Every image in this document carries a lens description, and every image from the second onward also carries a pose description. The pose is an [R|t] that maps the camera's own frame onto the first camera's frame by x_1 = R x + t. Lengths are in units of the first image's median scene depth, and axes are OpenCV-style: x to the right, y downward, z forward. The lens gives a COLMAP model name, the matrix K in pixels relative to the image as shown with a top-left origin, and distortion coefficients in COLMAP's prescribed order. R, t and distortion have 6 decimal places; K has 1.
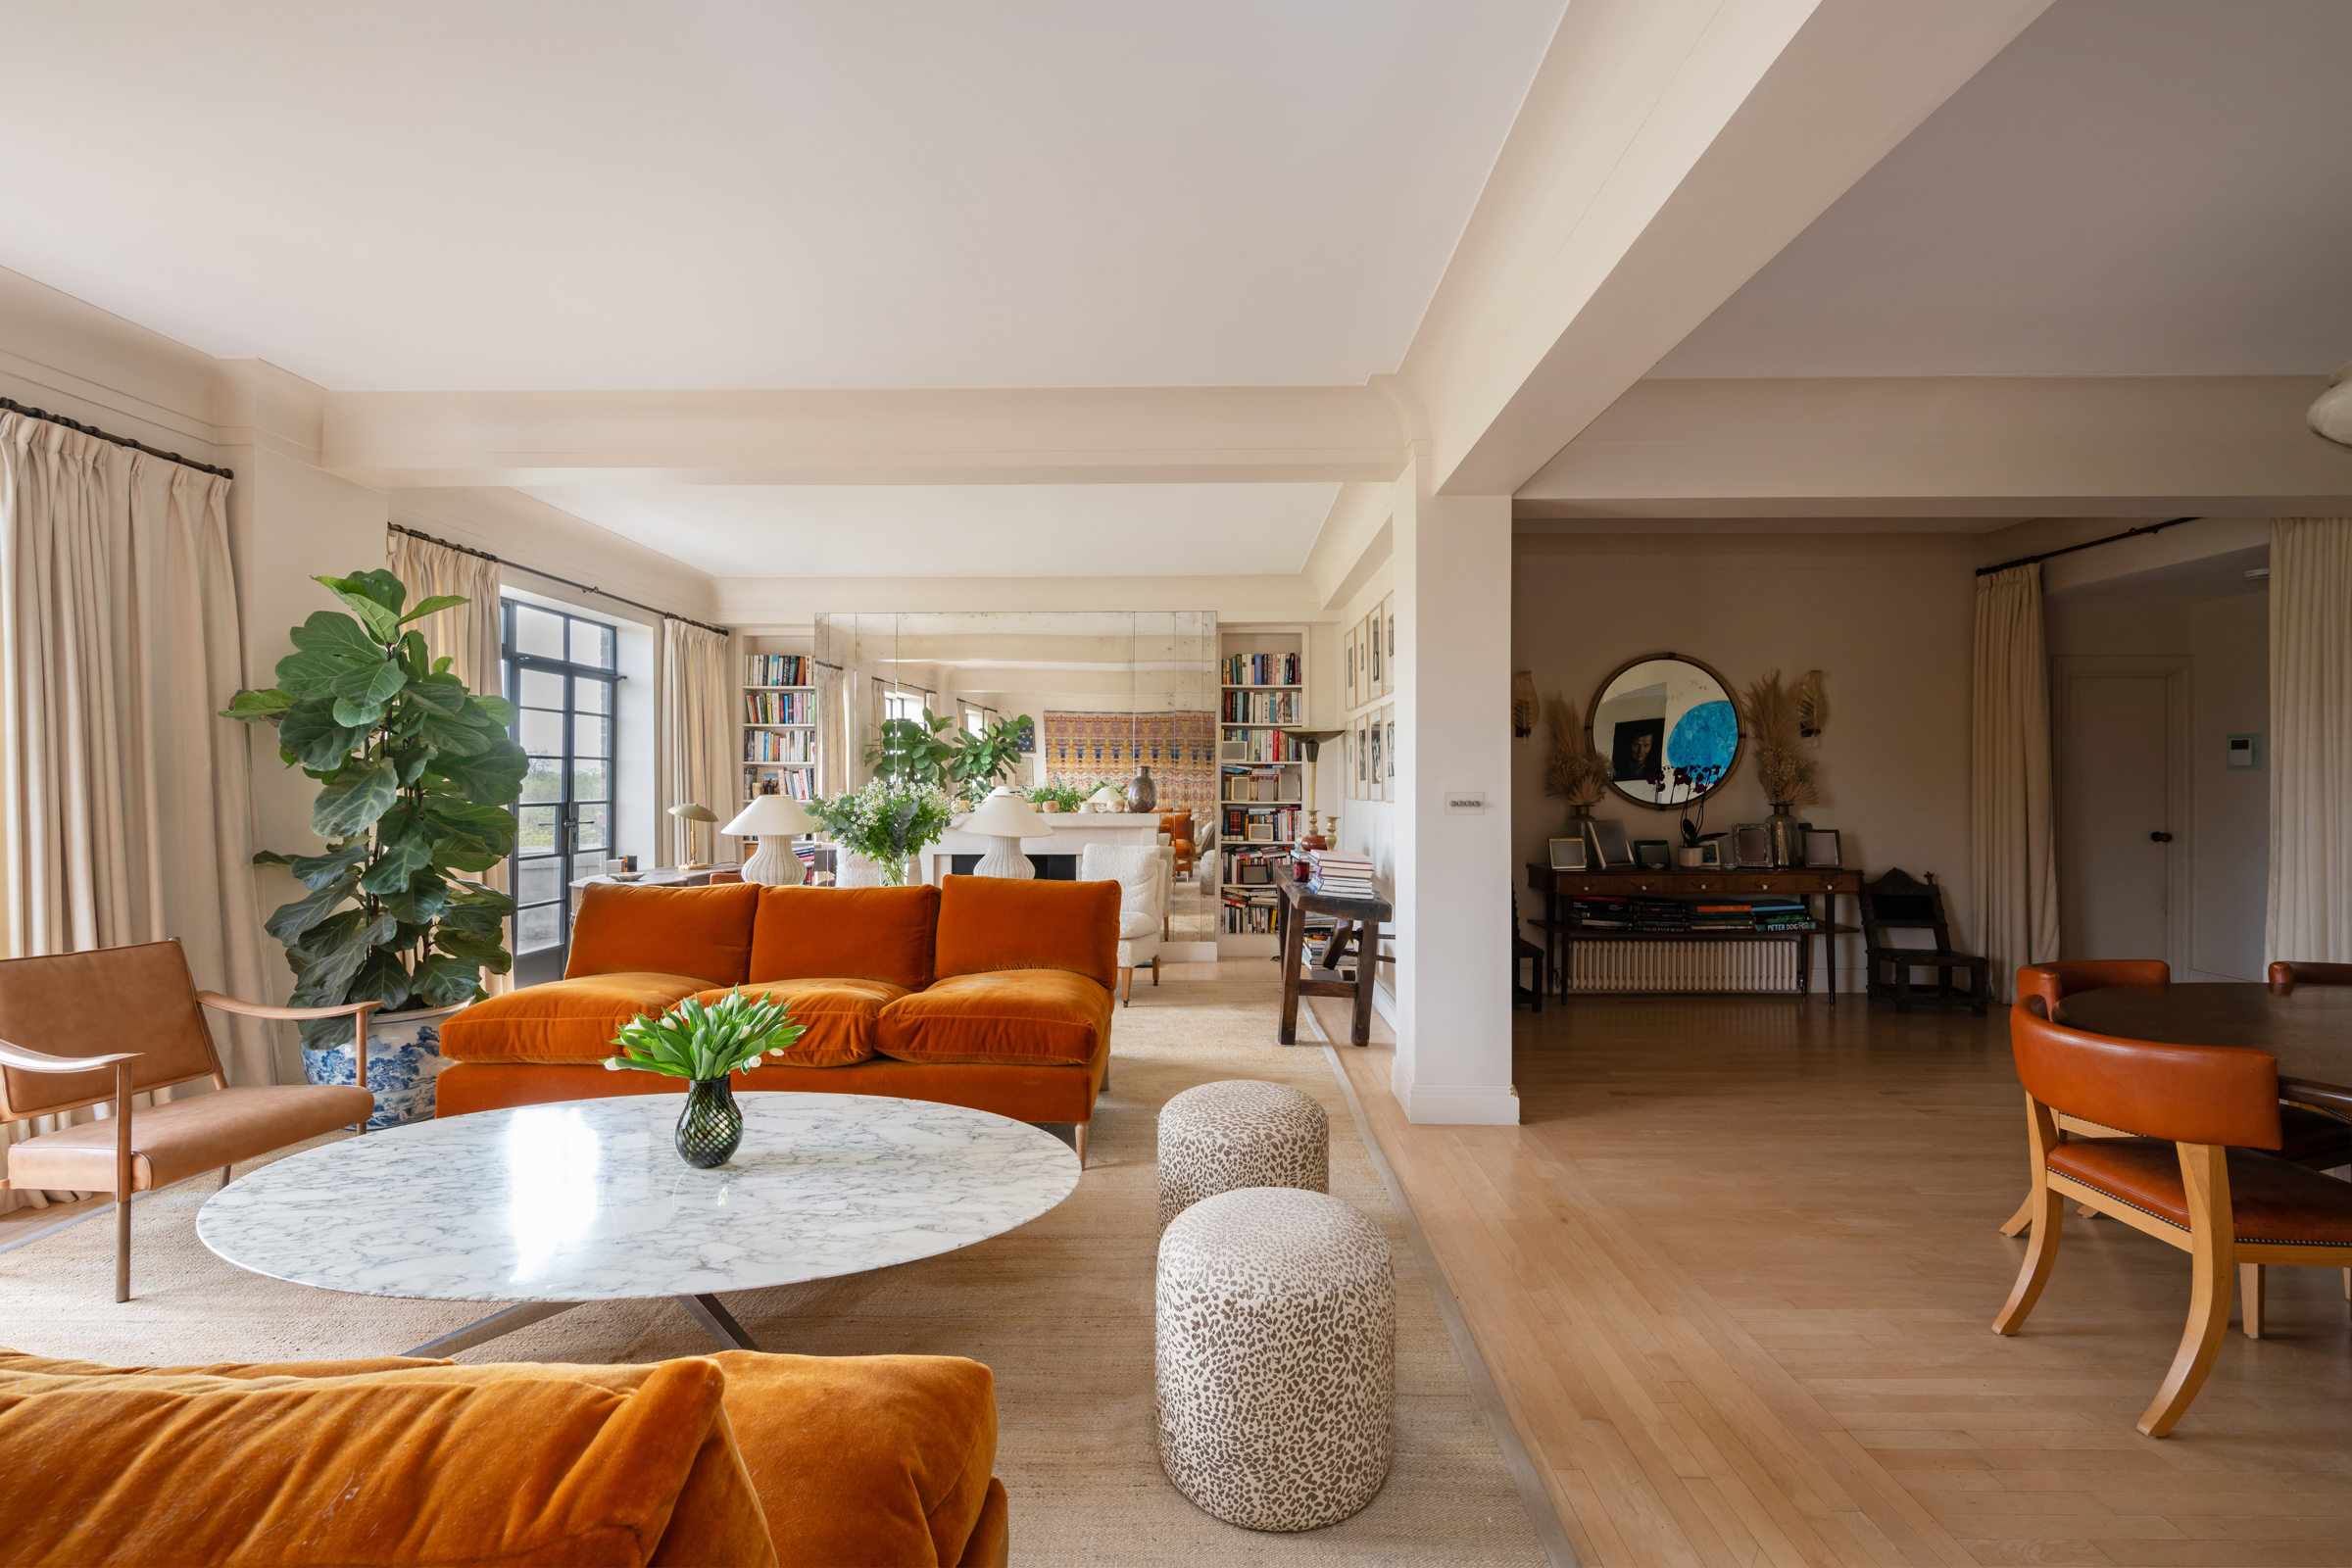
lens RADIAL K [[971.0, 0, 1176.0], [0, 971.0, 784.0], [0, 0, 1]] dist [-0.000879, -0.000701]
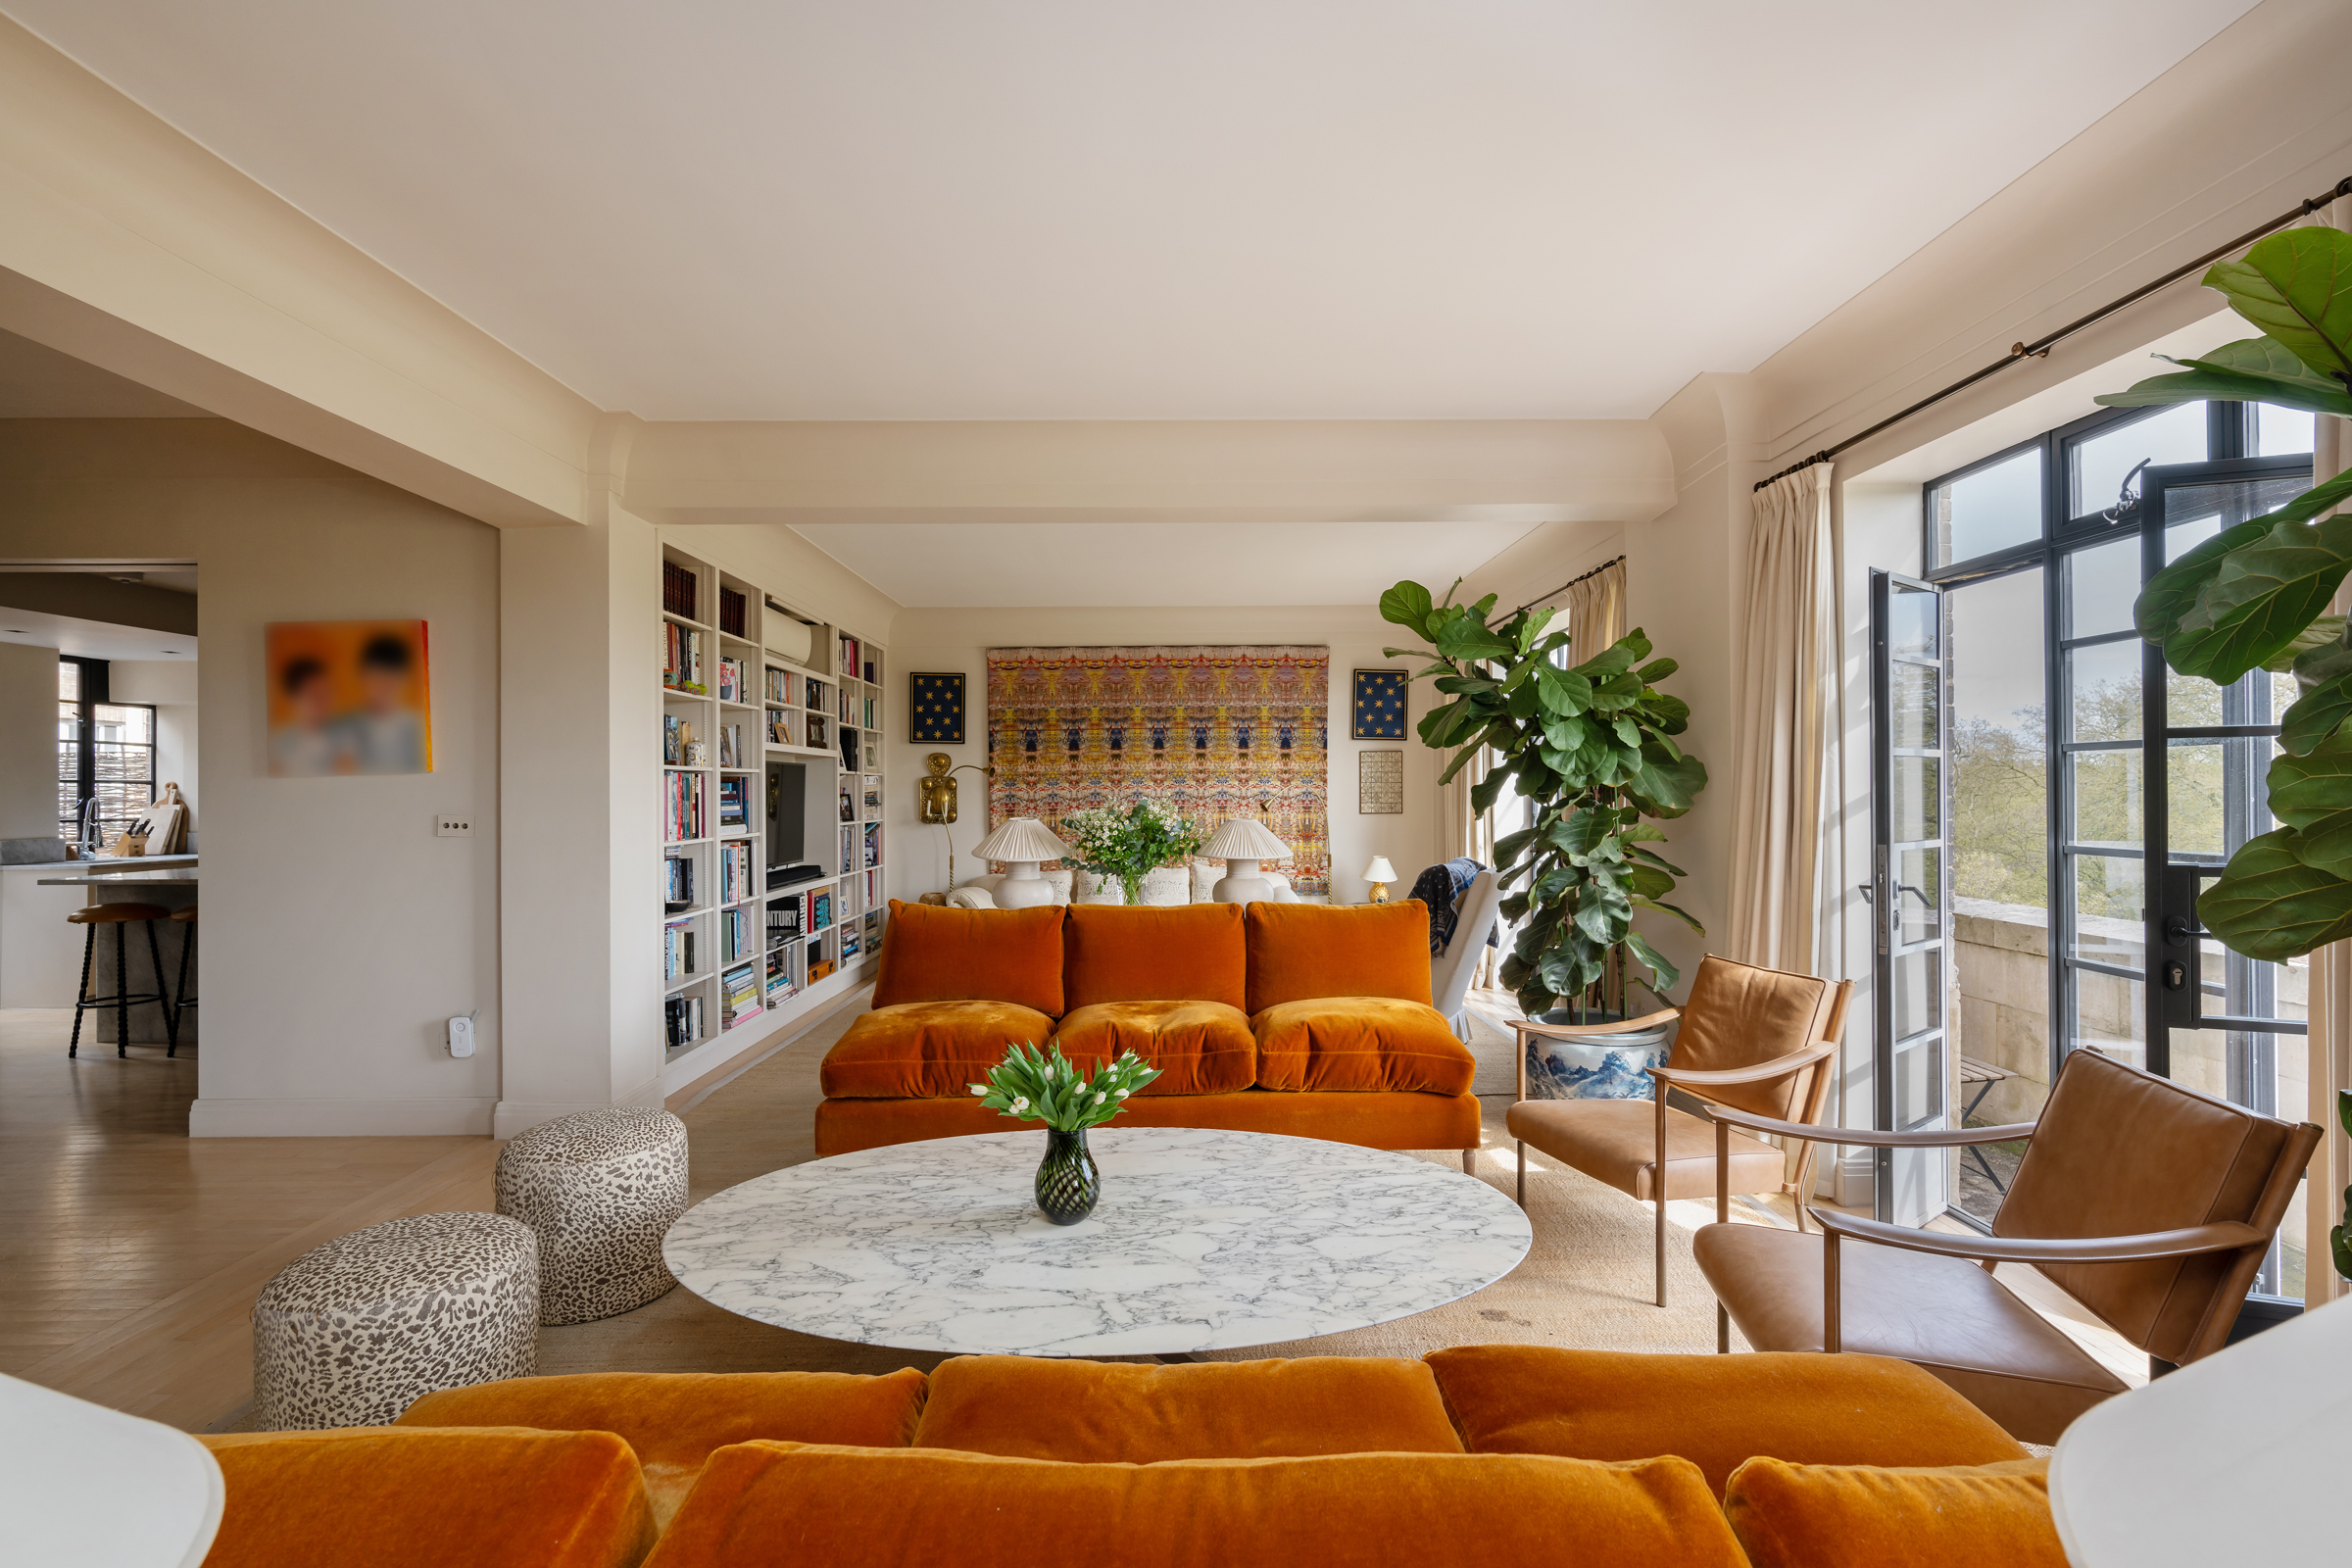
lens RADIAL K [[1026.9, 0, 1186.9], [0, 1026.9, 785.5], [0, 0, 1]] dist [-0.002312, -0.000192]
pose [[-0.999249, 0.006954, -0.038114, -0.507785], [0.007191, 0.999956, -0.006075, -0.023864], [0.038070, -0.006344, -0.999255, 1.817001]]
